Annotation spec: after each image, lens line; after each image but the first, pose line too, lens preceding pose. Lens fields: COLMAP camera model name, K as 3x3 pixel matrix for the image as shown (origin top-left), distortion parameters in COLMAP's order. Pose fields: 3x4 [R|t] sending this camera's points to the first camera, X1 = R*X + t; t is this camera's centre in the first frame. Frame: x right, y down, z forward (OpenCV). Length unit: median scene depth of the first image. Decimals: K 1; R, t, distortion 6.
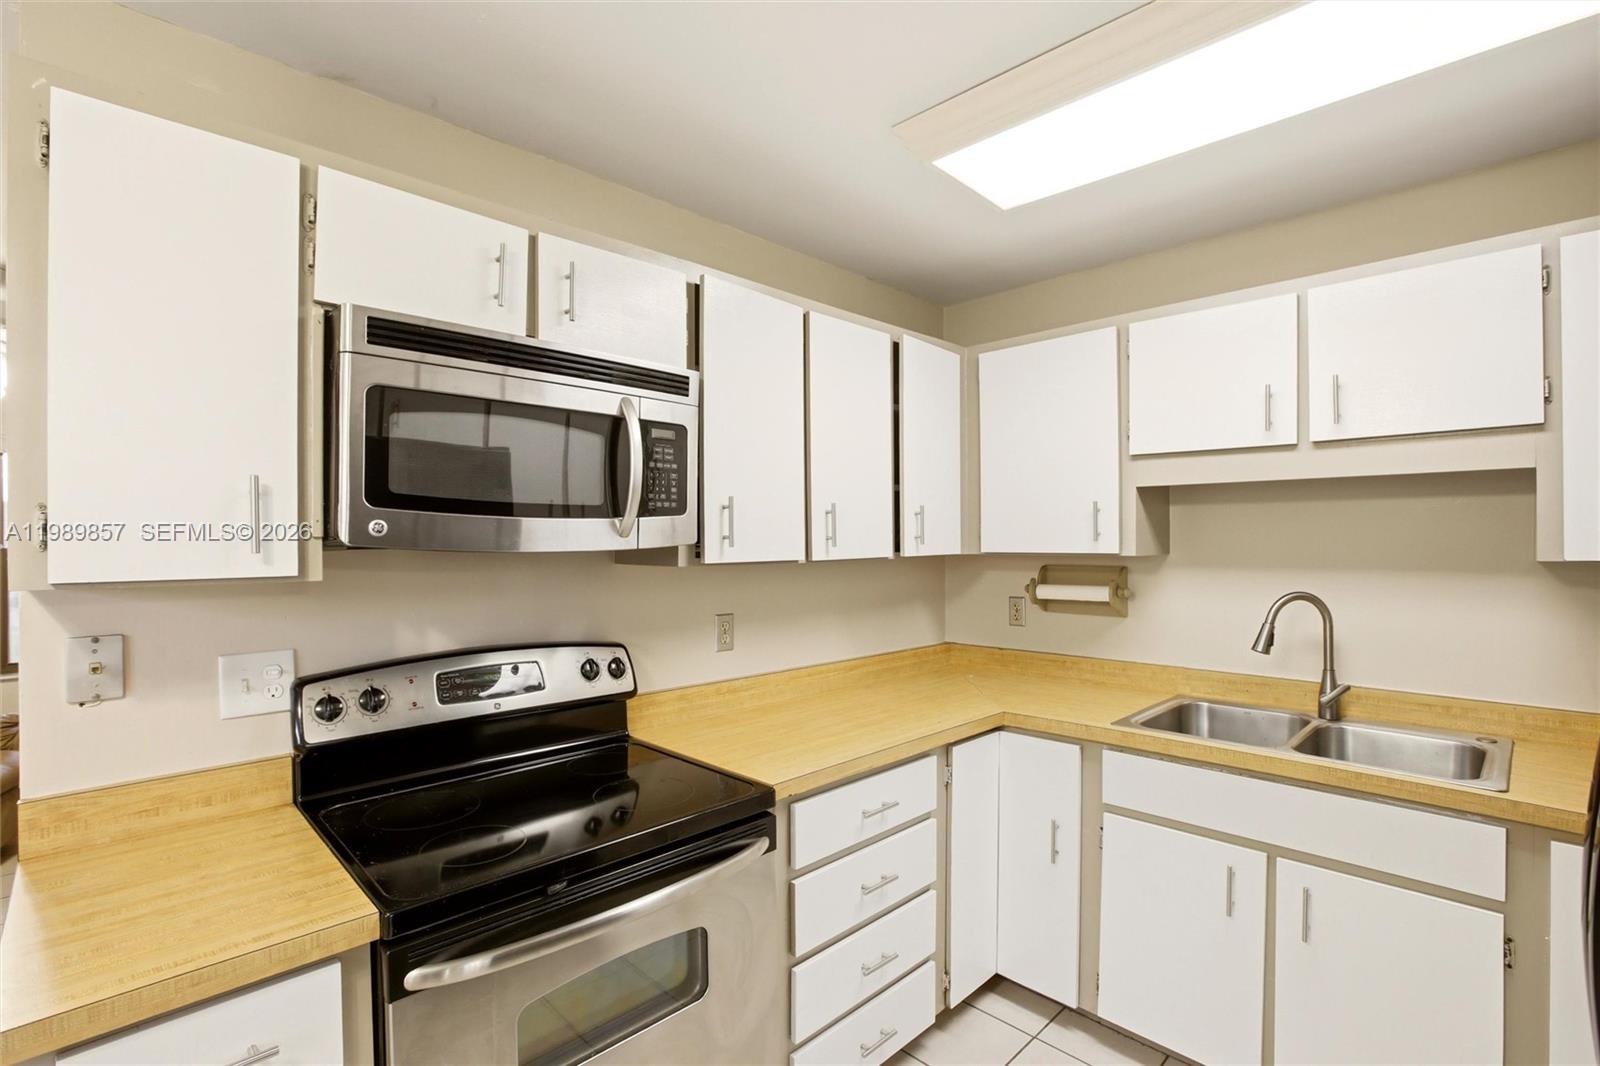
lens RADIAL K [[730.4, 0, 808.1], [0, 730.4, 537.5], [0, 0, 1]] dist [-0.053306, 0.016023]
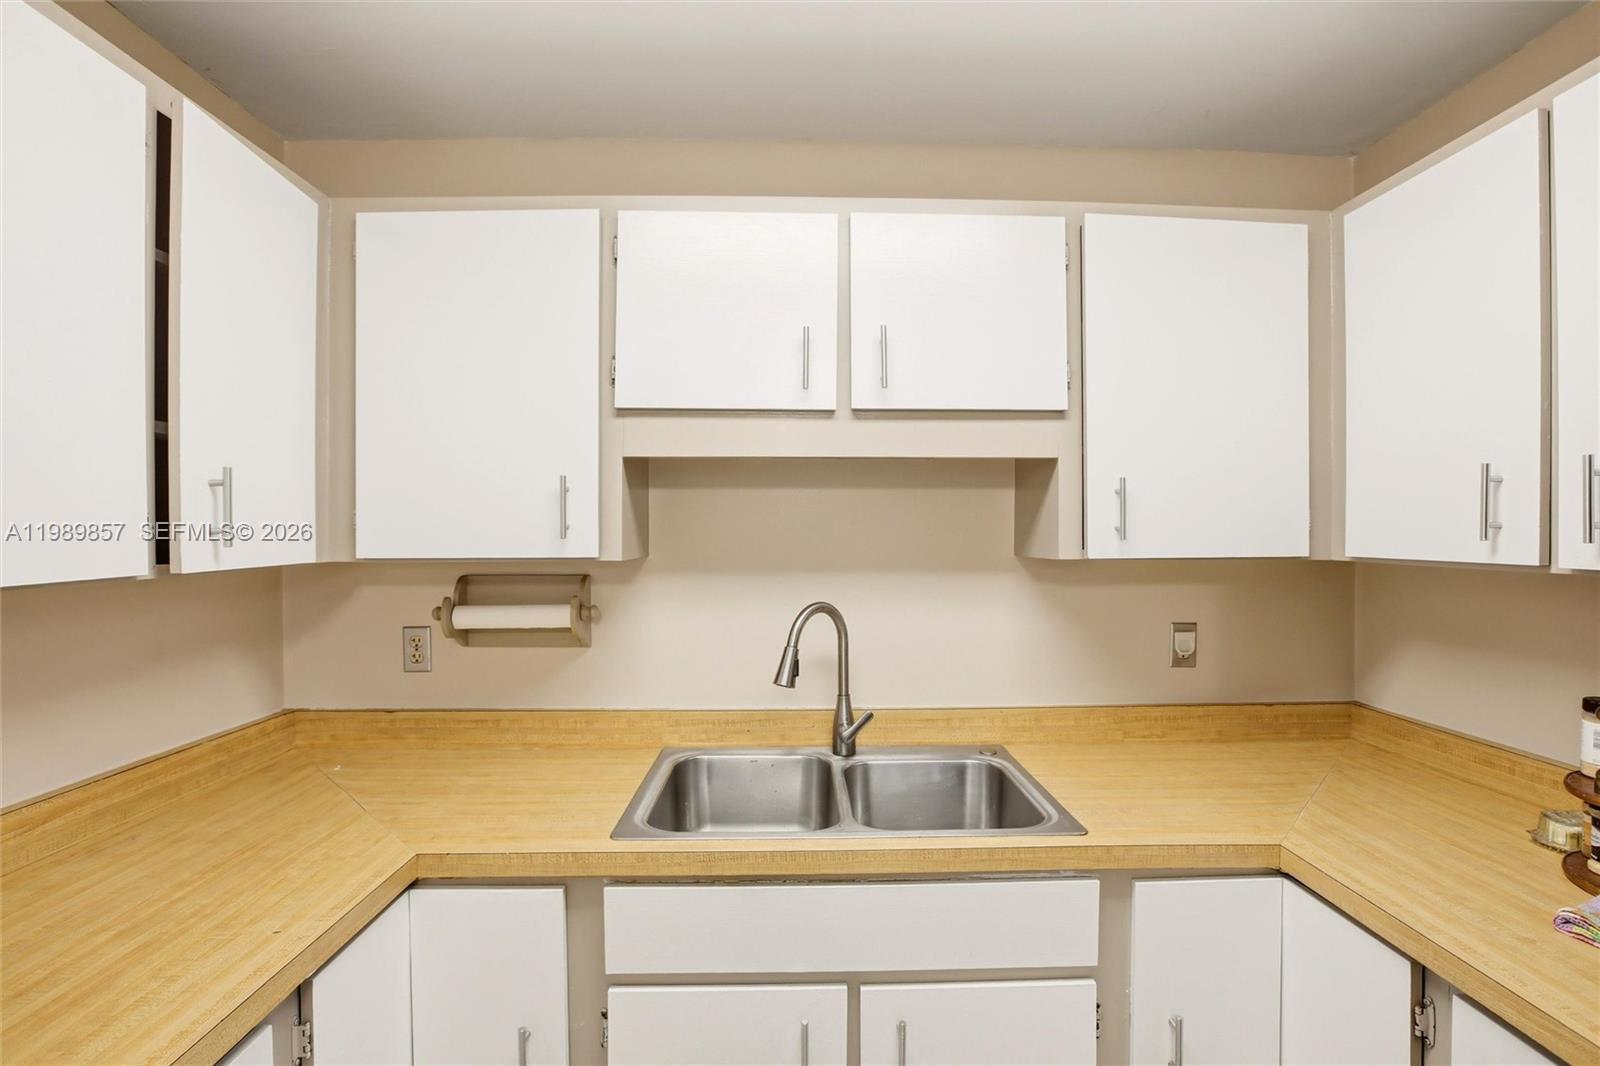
lens RADIAL K [[730.4, 0, 808.1], [0, 730.4, 537.5], [0, 0, 1]] dist [-0.053306, 0.016023]
pose [[0.681812, -0.001694, 0.731525, 0.075783], [-0.003231, 0.999981, 0.005327, -0.000096], [-0.731520, -0.005995, 0.681794, 0.398739]]
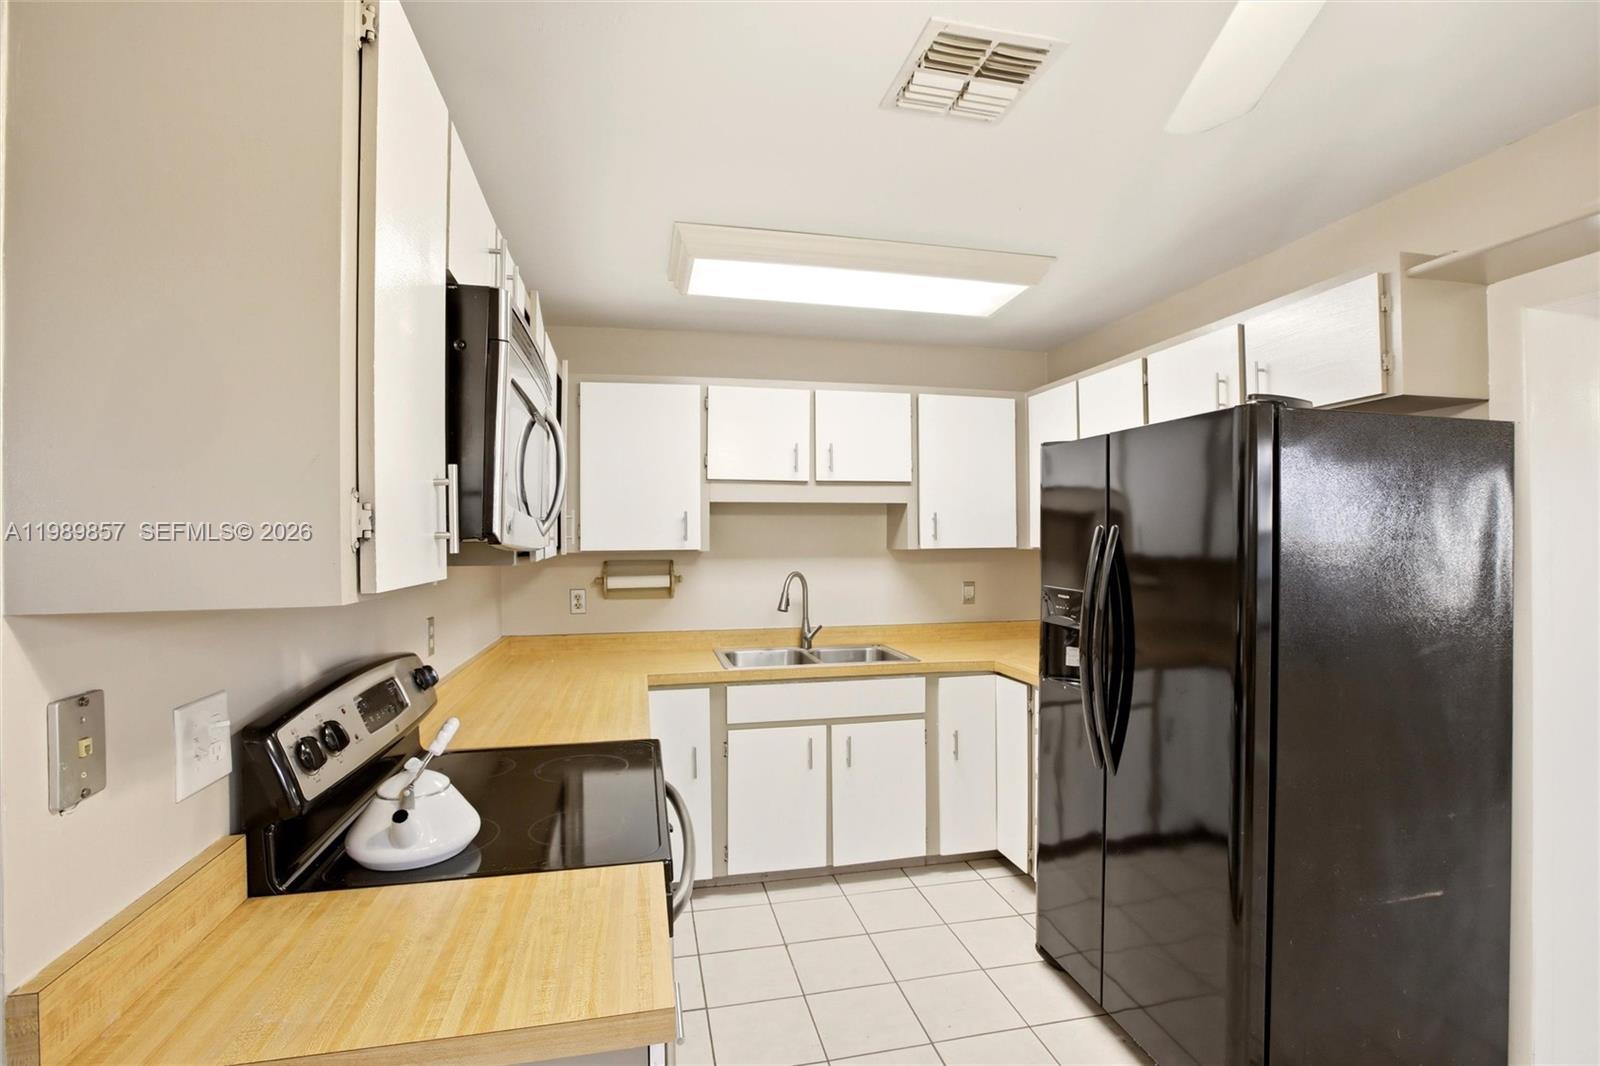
lens RADIAL K [[750.1, 0, 800.0], [0, 750.1, 533.0], [0, 0, 1]] dist [-0.054763, 0.000103]
pose [[0.534782, 0.005775, 0.844970, -0.648060], [0.000688, 0.999973, -0.007269, 0.000620], [-0.844990, 0.004469, 0.534764, 0.071943]]
